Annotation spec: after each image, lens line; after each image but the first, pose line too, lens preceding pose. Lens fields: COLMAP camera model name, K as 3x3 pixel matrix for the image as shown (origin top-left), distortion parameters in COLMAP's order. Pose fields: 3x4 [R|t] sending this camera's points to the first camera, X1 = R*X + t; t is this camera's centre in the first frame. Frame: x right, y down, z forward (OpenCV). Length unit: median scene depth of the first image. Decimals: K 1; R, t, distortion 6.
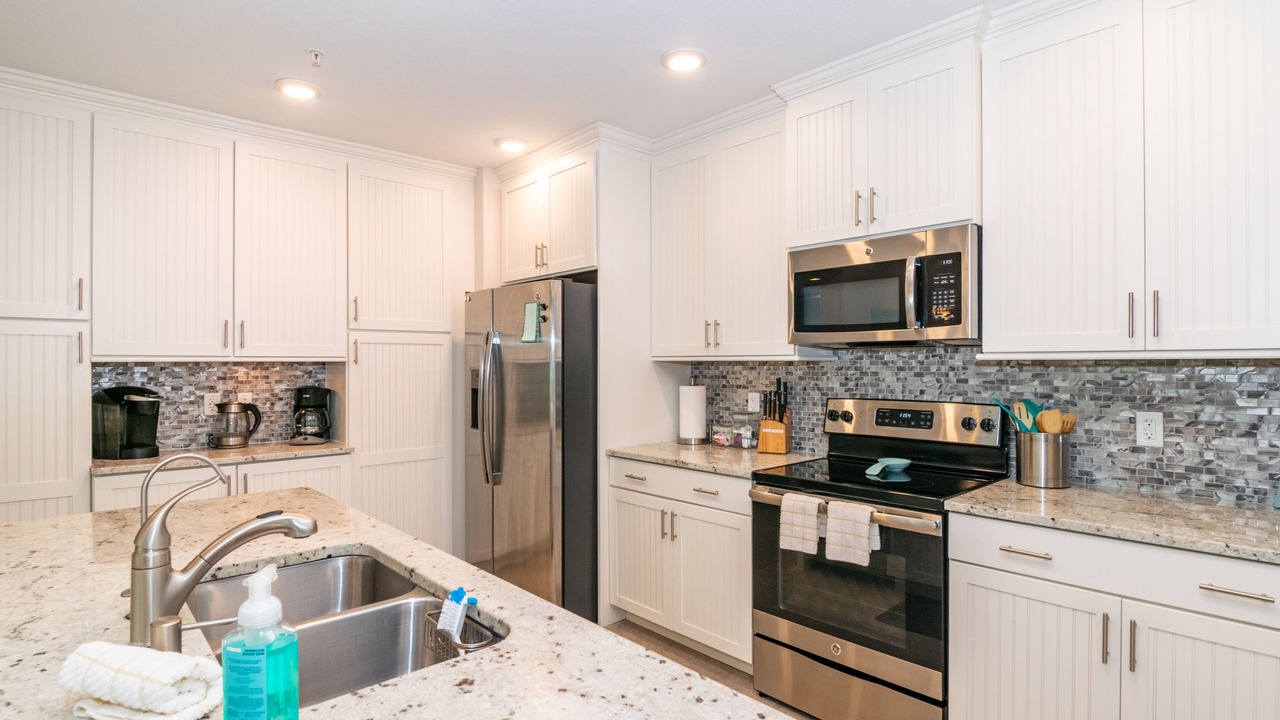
lens RADIAL K [[669.0, 0, 658.9], [0, 669.0, 362.9], [0, 0, 1]] dist [-0.016343, -0.001911]
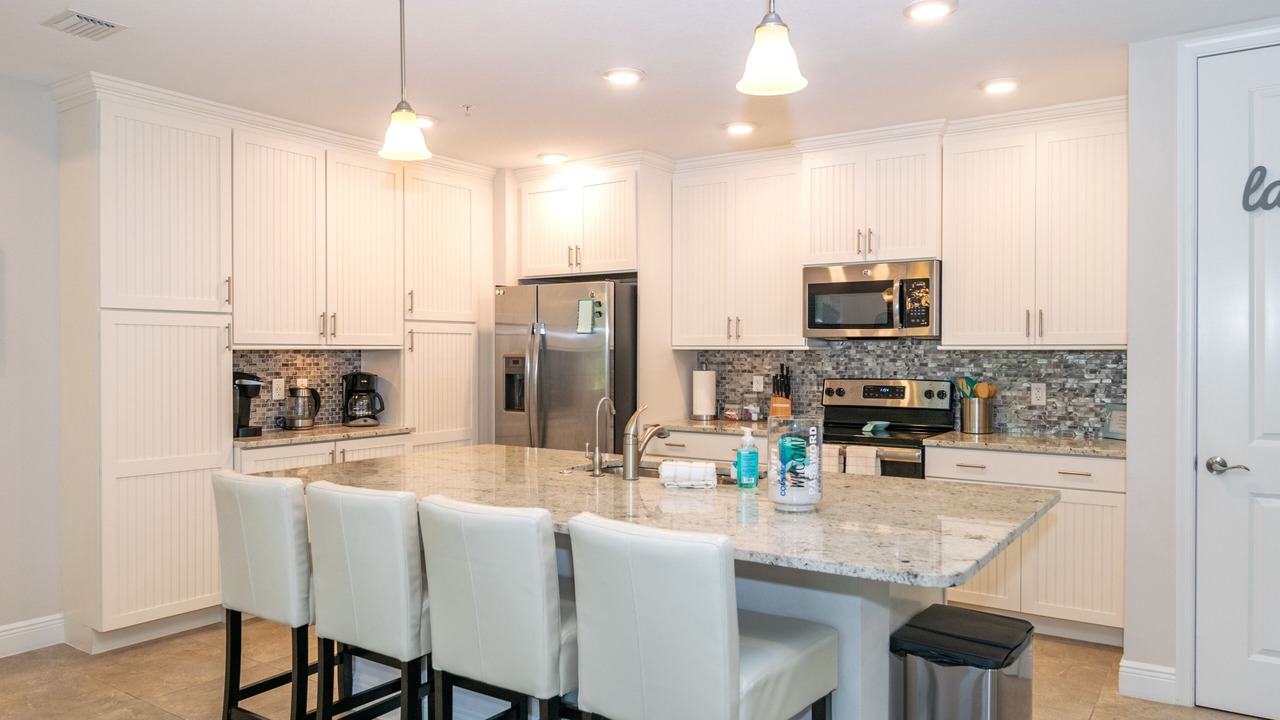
lens RADIAL K [[903.9, 0, 704.9], [0, 903.9, 360.3], [0, 0, 1]] dist [-0.011128, -0.000289]
pose [[0.965483, -0.000729, 0.260466, -0.433768], [-0.002159, 0.999939, 0.010804, -0.001468], [-0.260458, -0.010994, 0.965423, -0.641298]]
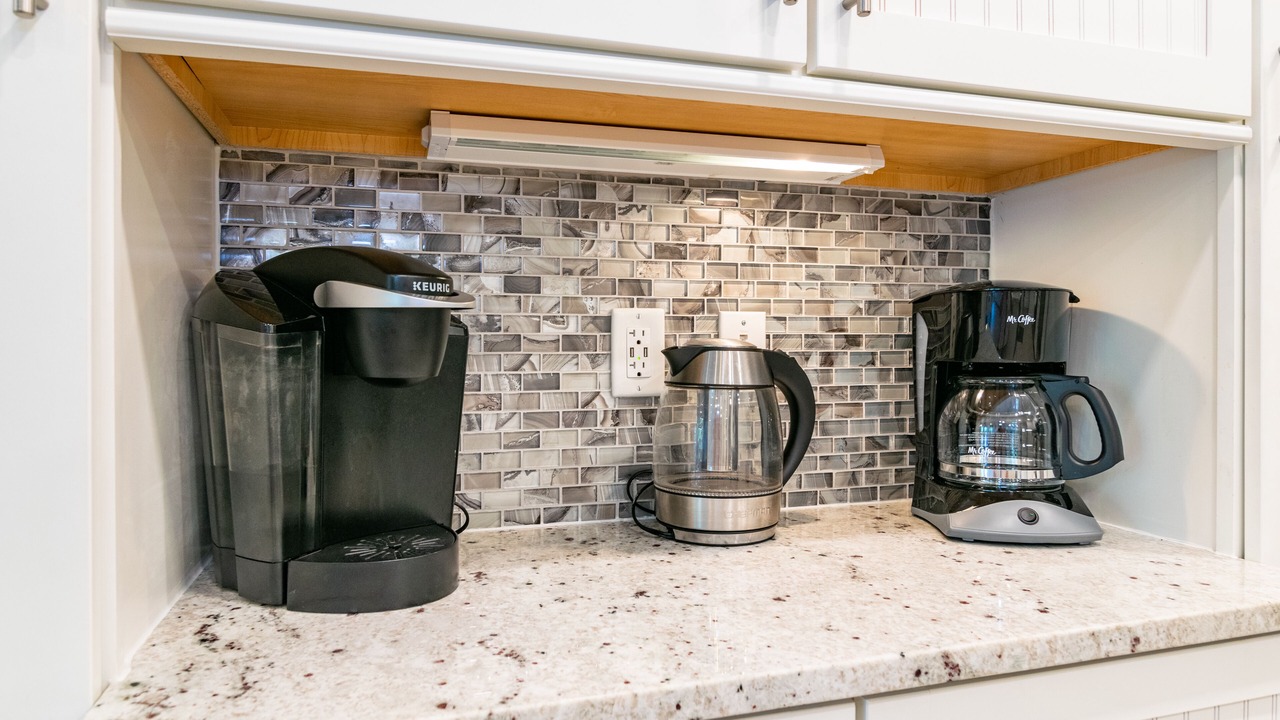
lens RADIAL K [[777.8, 0, 600.2], [0, 777.8, 361.1], [0, 0, 1]] dist [-0.008022, -0.002929]
pose [[0.875553, 0.001305, -0.483121, -0.606726], [0.005398, 0.999907, 0.012484, 0.069085], [0.483093, -0.013538, 0.875465, 0.820787]]
